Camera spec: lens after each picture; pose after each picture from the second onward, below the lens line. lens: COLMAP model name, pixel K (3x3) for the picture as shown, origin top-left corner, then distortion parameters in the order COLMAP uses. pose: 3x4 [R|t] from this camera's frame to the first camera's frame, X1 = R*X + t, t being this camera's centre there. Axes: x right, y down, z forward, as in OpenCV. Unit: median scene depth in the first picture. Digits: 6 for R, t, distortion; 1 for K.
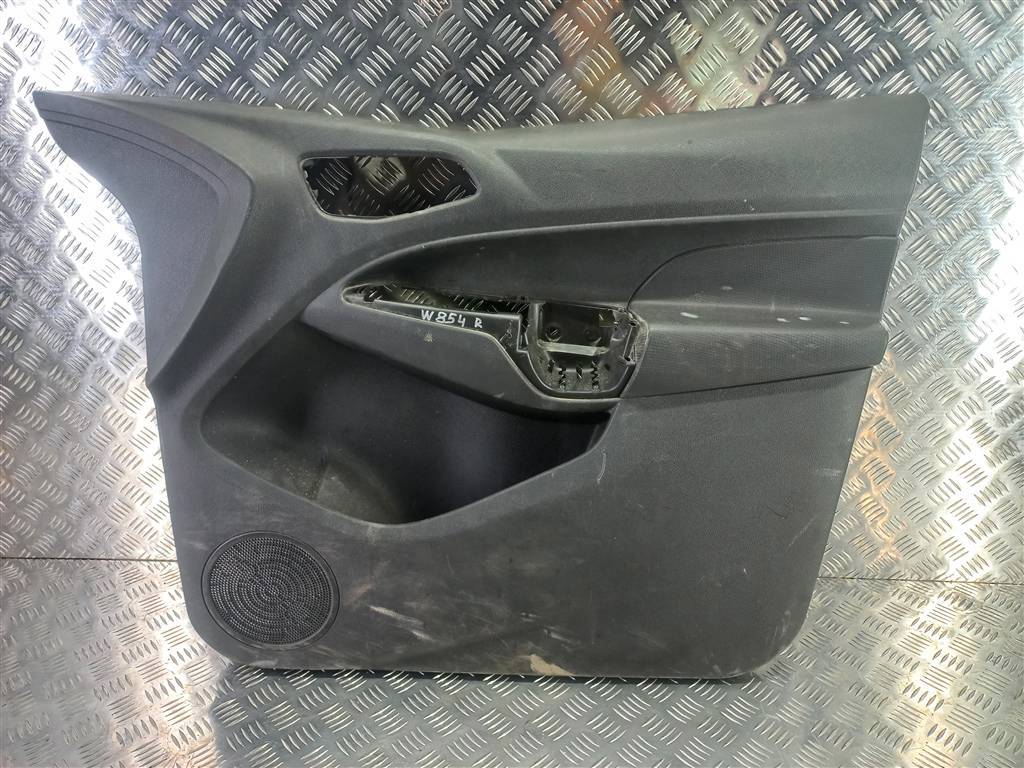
lens RADIAL K [[747.6, 0, 512.8], [0, 747.6, 382.6], [0, 0, 1]] dist [0.010780, 0.003200]
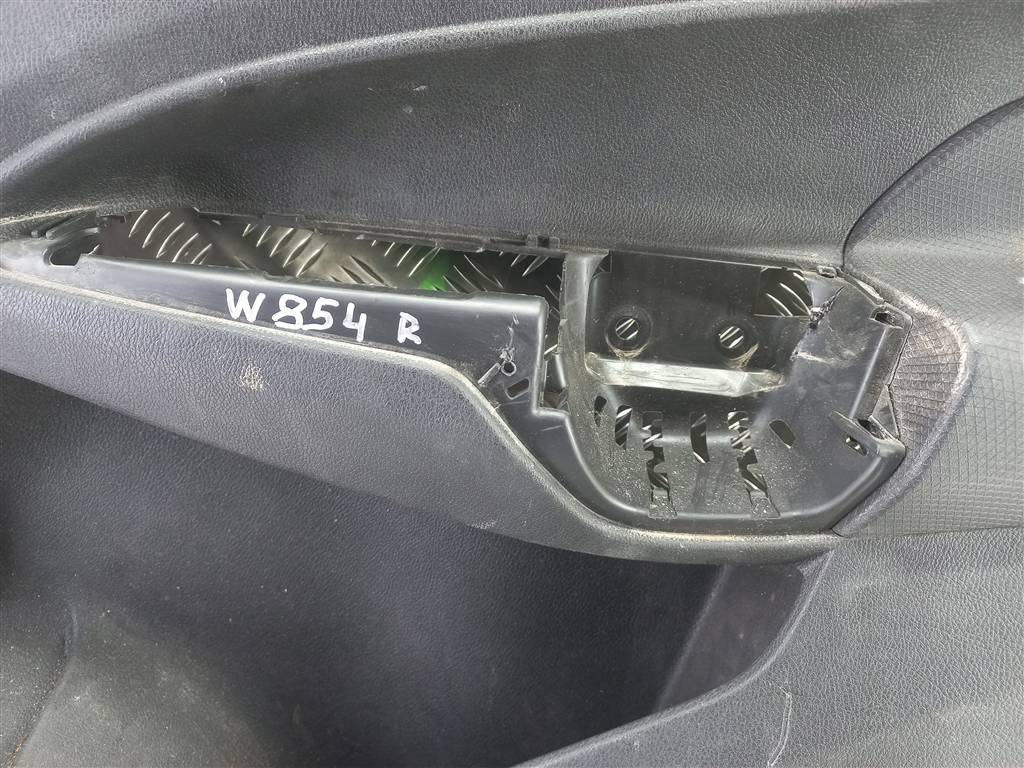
lens RADIAL K [[747.6, 0, 510.7], [0, 747.6, 383.5], [0, 0, 1]] dist [0.010780, 0.003200]
pose [[0.999853, -0.017151, -0.000053, -0.003652], [0.017062, 0.994336, 0.104907, -0.087073], [-0.001747, -0.104893, 0.994482, 0.671115]]
